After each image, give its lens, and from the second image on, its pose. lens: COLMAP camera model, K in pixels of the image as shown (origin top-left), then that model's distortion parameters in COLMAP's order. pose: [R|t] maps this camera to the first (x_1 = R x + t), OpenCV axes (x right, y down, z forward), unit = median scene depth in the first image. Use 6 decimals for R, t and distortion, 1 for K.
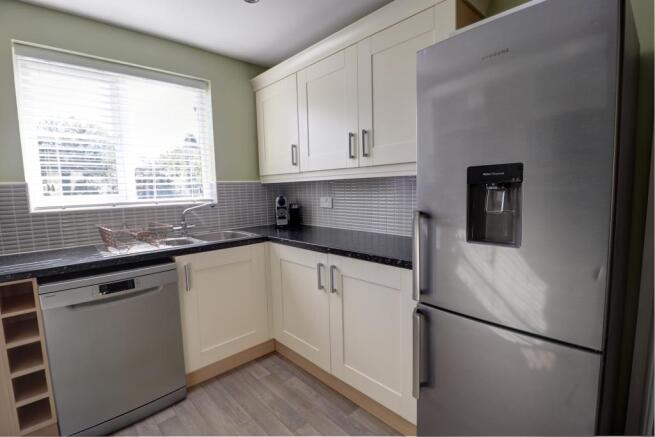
lens RADIAL K [[305.2, 0, 327.0], [0, 305.2, 219.7], [0, 0, 1]] dist [-0.016240, -0.001169]
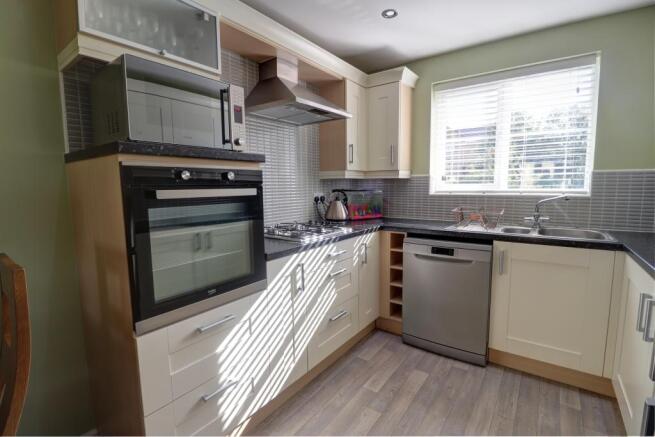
lens RADIAL K [[305.2, 0, 326.1], [0, 305.2, 217.7], [0, 0, 1]] dist [-0.016240, -0.001169]
pose [[0.187988, 0.127500, -0.973860, 0.417174], [-0.095162, 0.989238, 0.111144, -0.024863], [0.977550, 0.071781, 0.198098, 0.153945]]
